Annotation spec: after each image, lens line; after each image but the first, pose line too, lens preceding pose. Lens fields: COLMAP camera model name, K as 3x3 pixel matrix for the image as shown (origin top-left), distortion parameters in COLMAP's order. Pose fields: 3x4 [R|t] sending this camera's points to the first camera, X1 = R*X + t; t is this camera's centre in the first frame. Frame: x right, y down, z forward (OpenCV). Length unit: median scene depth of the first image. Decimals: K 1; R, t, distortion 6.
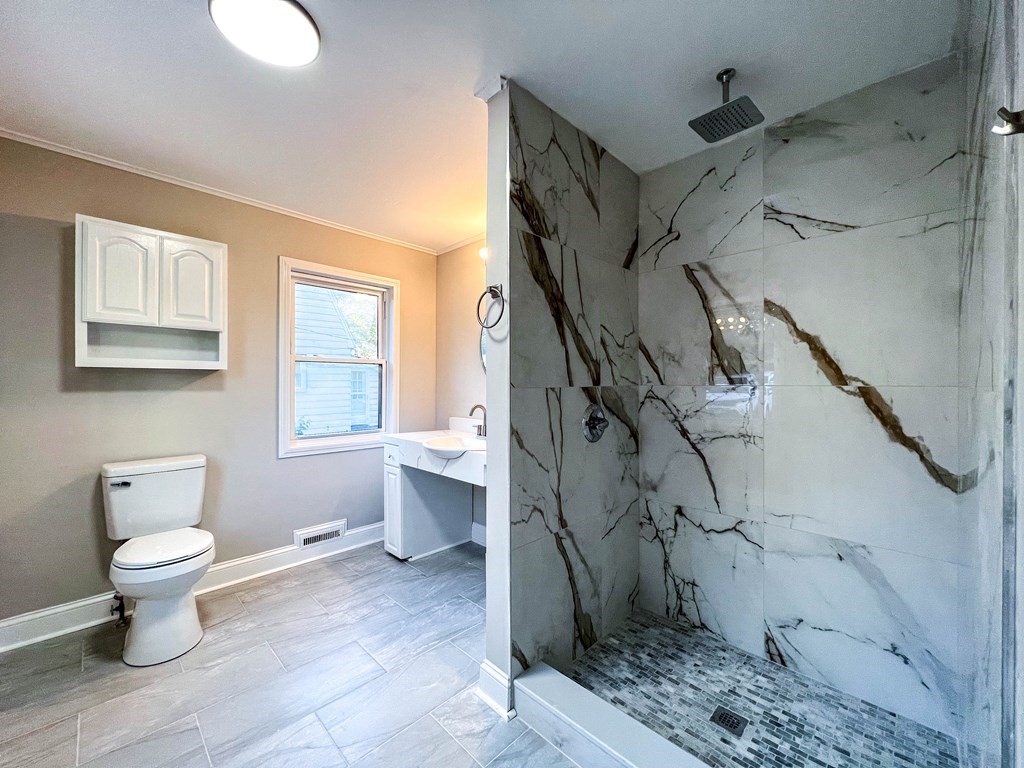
lens RADIAL K [[415.6, 0, 512.0], [0, 415.6, 384.0], [0, 0, 1]] dist [0.000156, 0.000114]
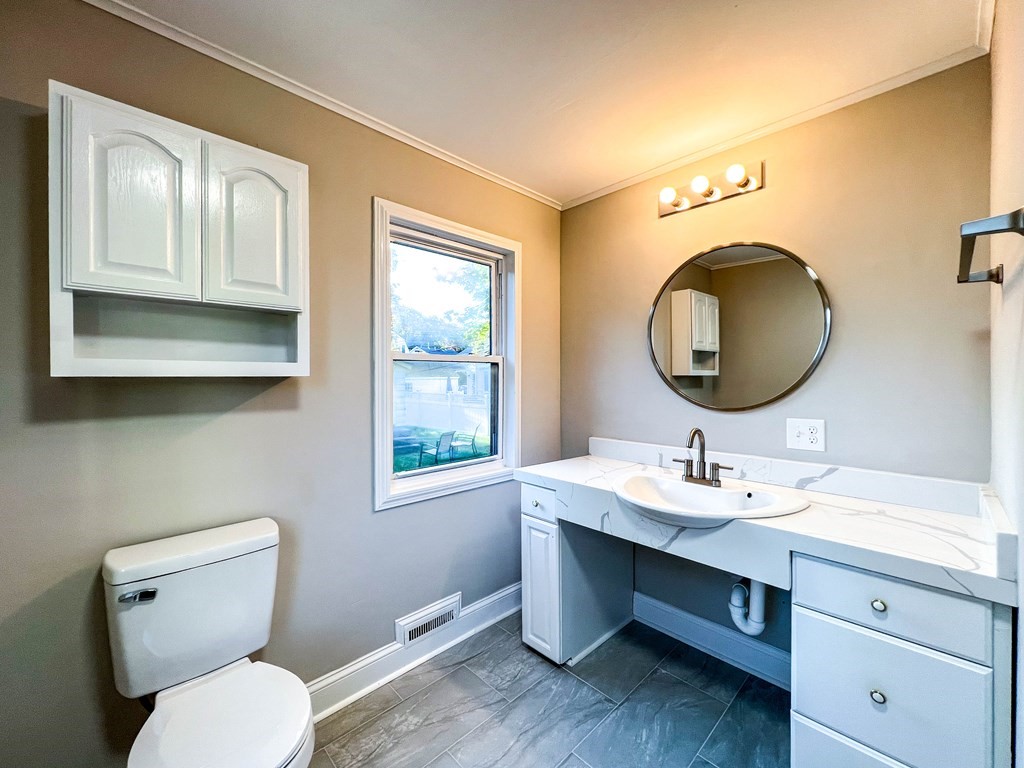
lens RADIAL K [[420.0, 0, 507.8], [0, 420.0, 380.3], [0, 0, 1]] dist [-0.000868, -0.000141]
pose [[0.999637, -0.004287, -0.026593, -0.451305], [0.004436, 0.999975, 0.005557, -0.036329], [0.026569, -0.005673, 0.999631, 0.475858]]
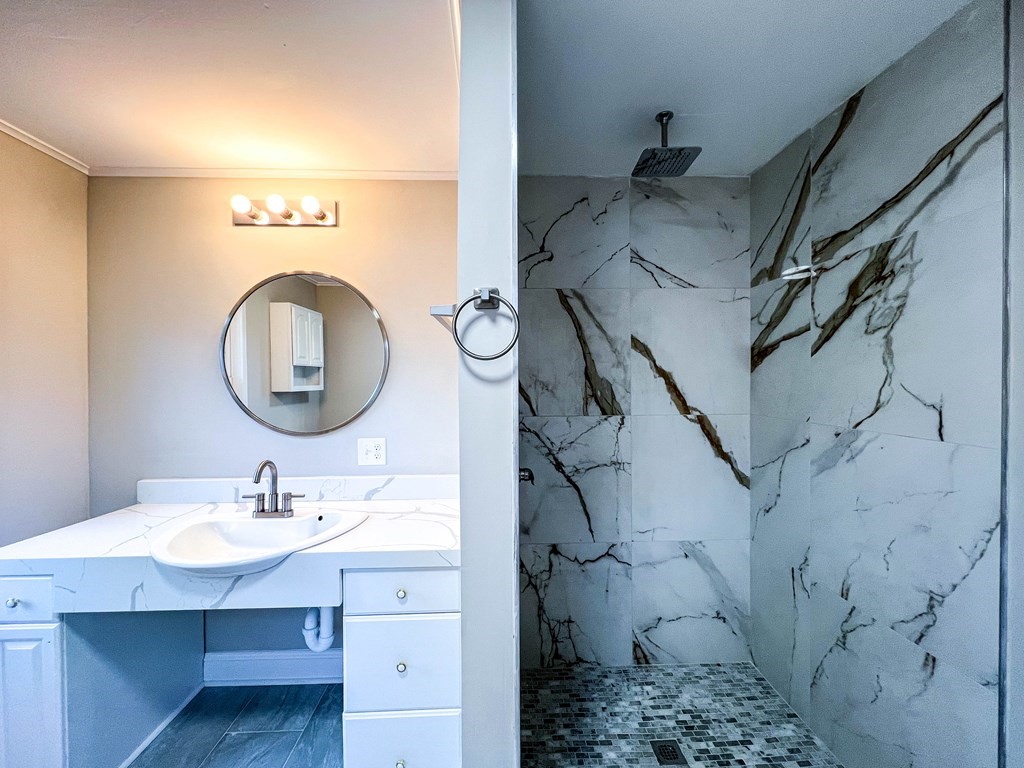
lens RADIAL K [[415.6, 0, 512.0], [0, 415.6, 384.0], [0, 0, 1]] dist [0.000156, 0.000114]
pose [[0.680059, -0.011531, 0.733066, -0.360136], [0.009218, 0.999932, 0.007177, -0.080091], [-0.733099, 0.001877, 0.680119, 0.442240]]
